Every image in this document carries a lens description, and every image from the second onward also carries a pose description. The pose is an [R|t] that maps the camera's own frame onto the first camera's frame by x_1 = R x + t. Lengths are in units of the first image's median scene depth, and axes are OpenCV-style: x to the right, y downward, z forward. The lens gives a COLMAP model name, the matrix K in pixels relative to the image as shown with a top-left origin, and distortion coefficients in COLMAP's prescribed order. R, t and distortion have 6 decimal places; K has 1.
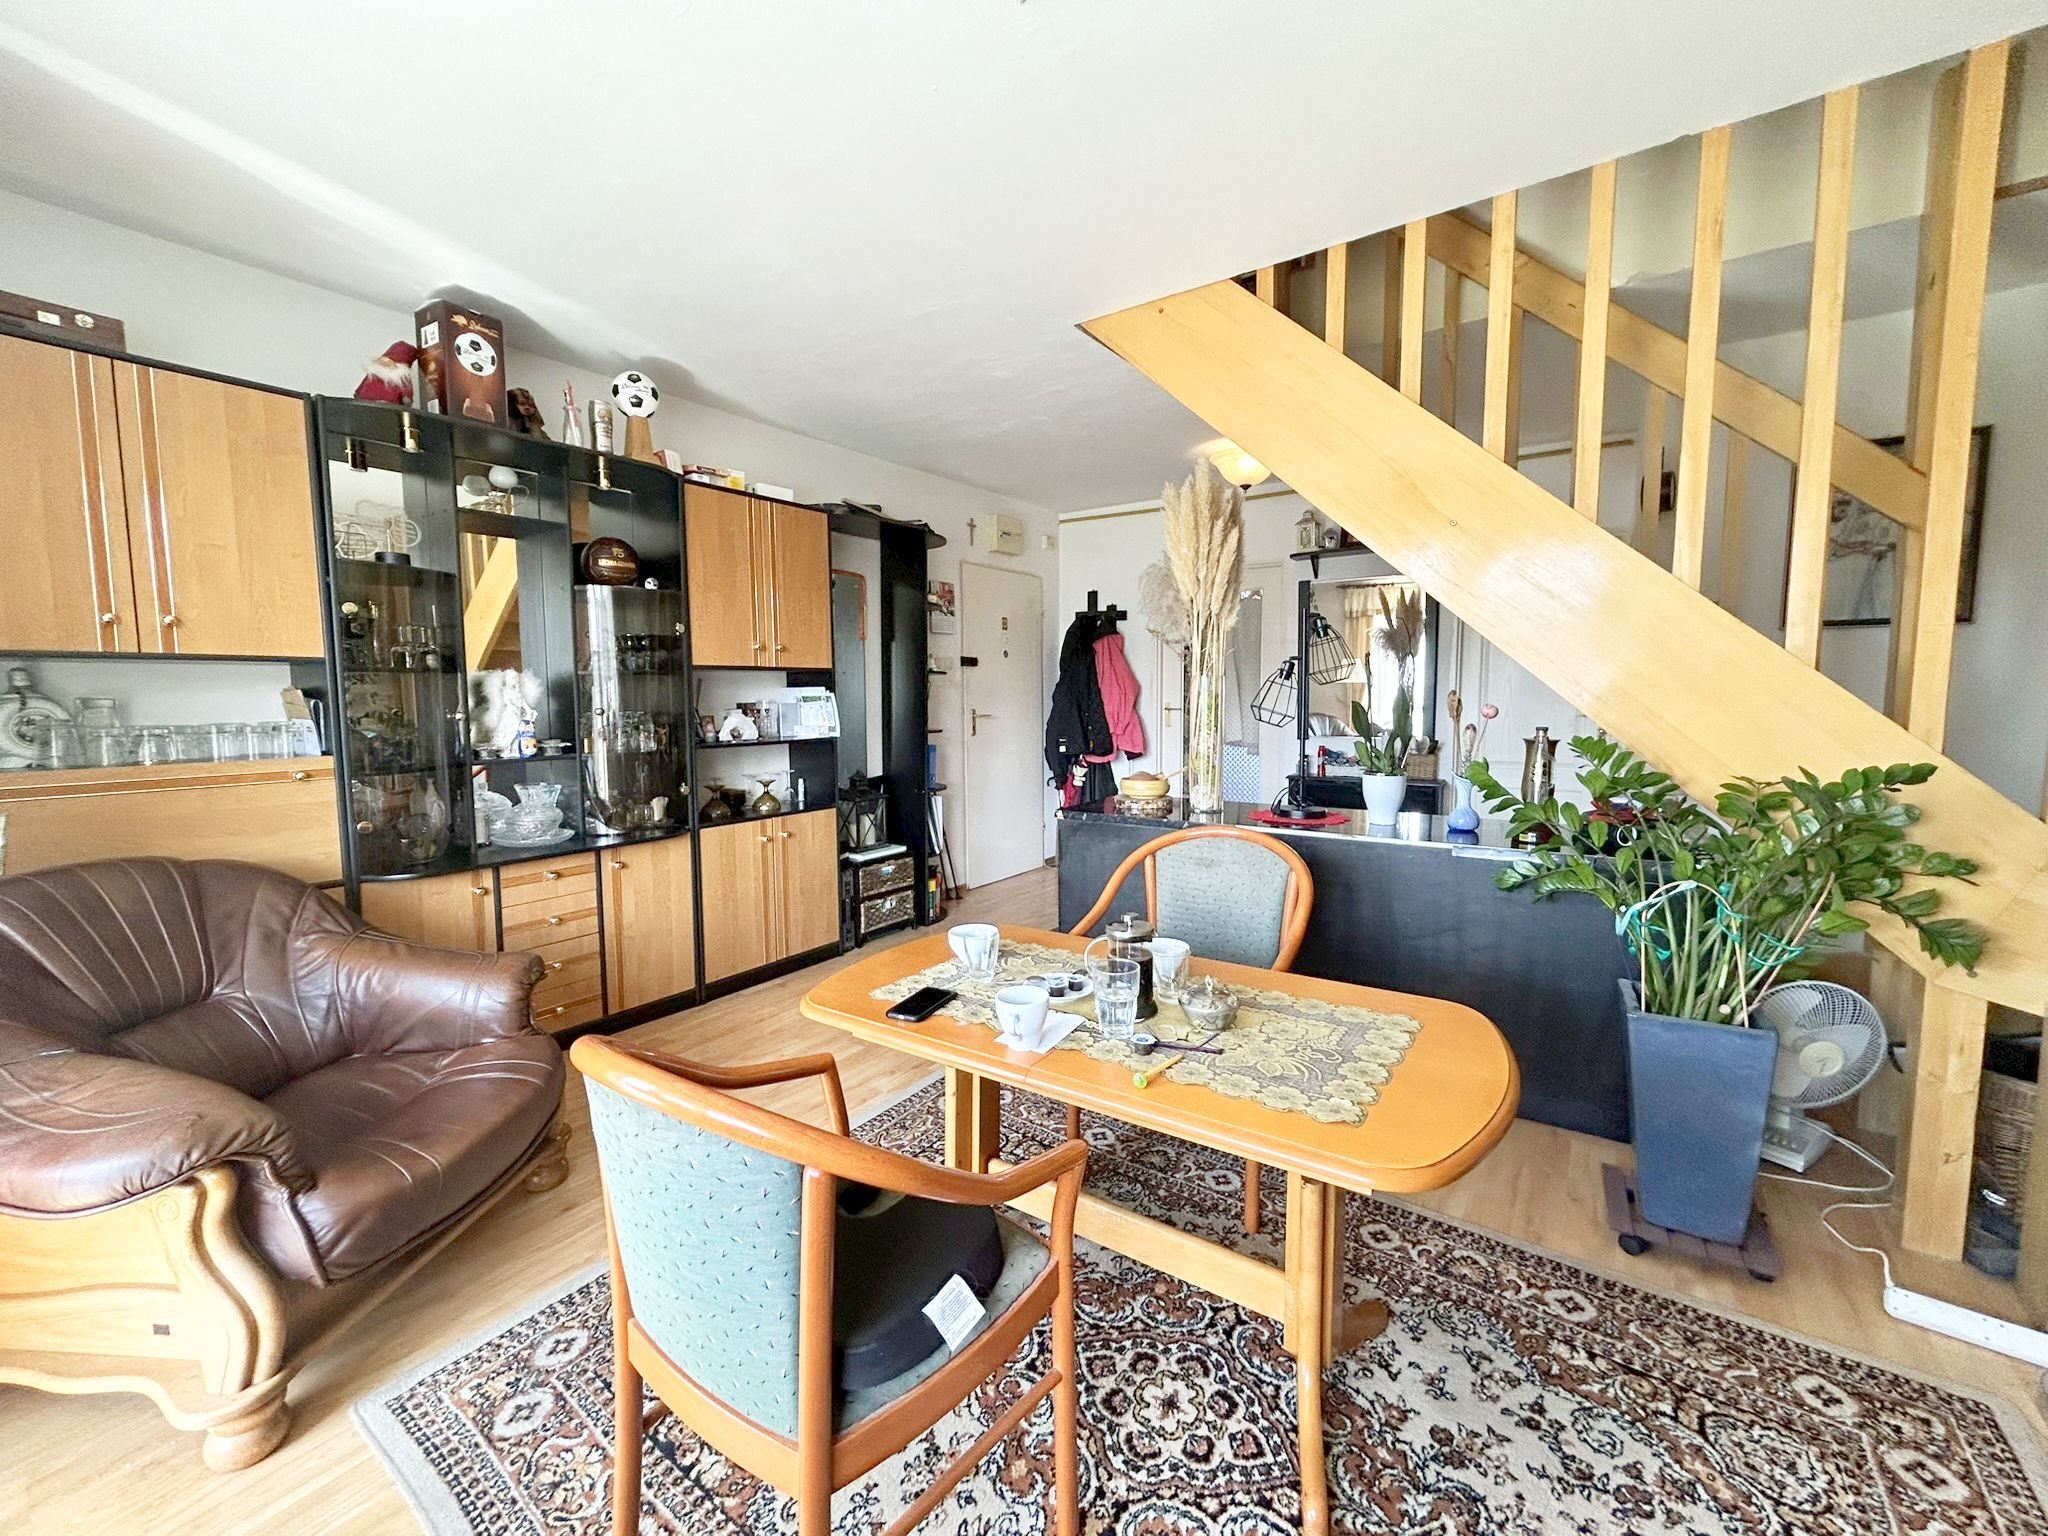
lens RADIAL K [[828.2, 0, 1023.8], [0, 828.2, 763.3], [0, 0, 1]] dist [0.000749, 0.000413]
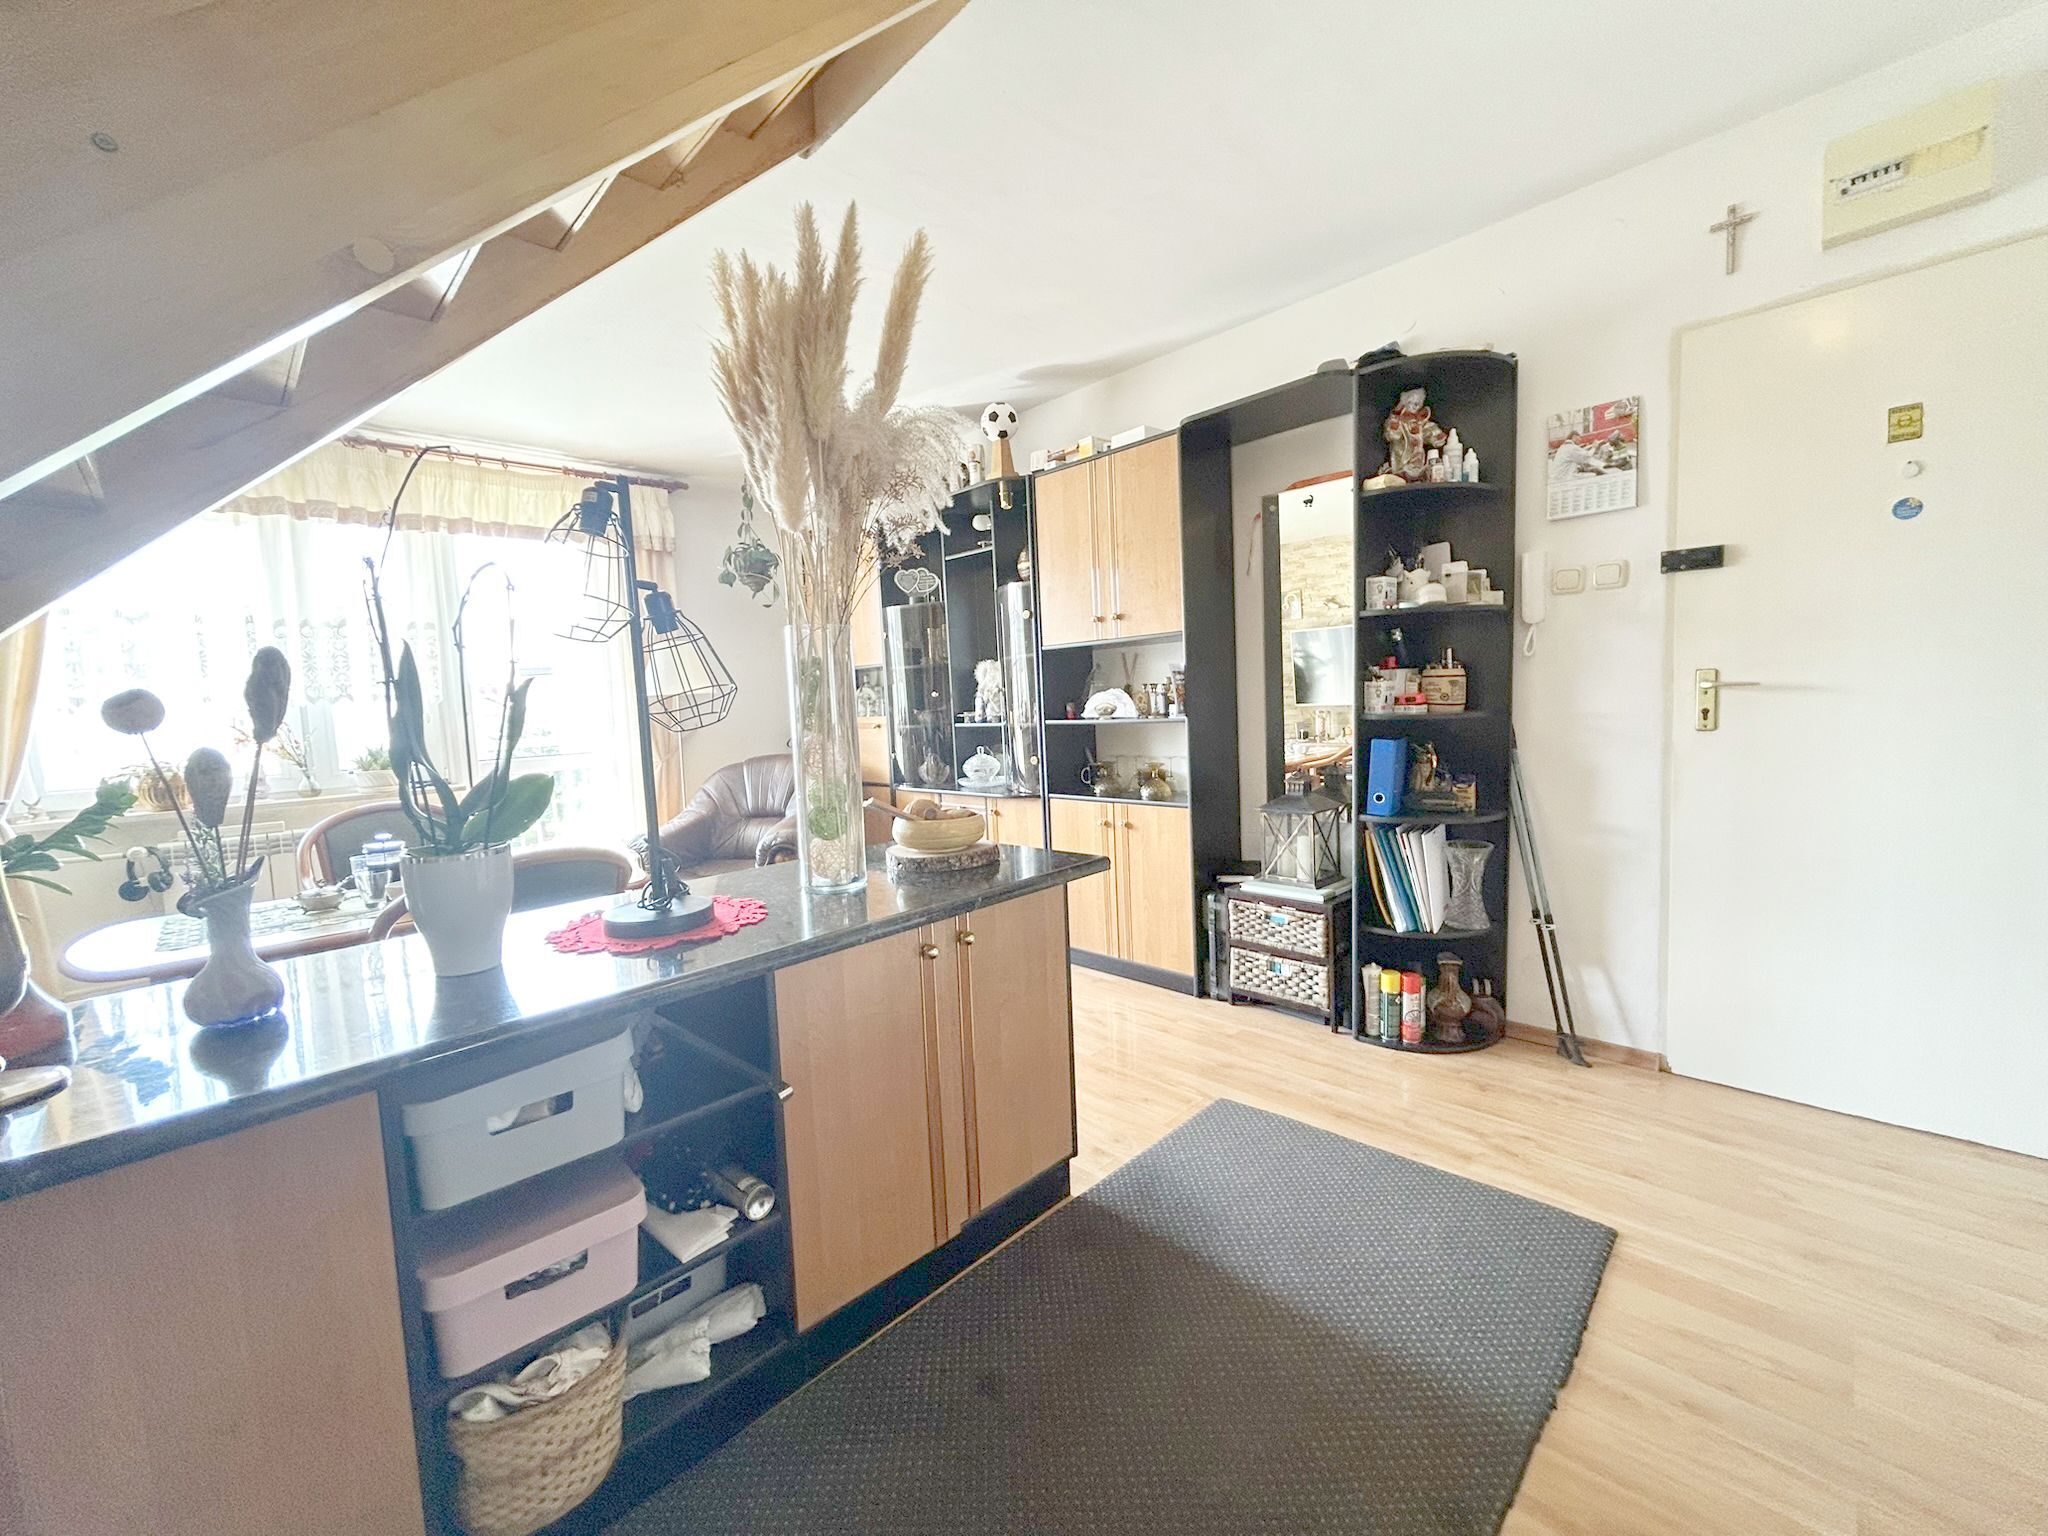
lens RADIAL K [[829.4, 0, 1024.0], [0, 829.4, 768.0], [0, 0, 1]] dist [-0.011508, 0.000165]
pose [[-0.181945, 0.089697, -0.979209, 0.551024], [-0.046076, 0.993959, 0.099610, -0.053918], [0.982229, 0.063242, -0.176713, 0.959655]]
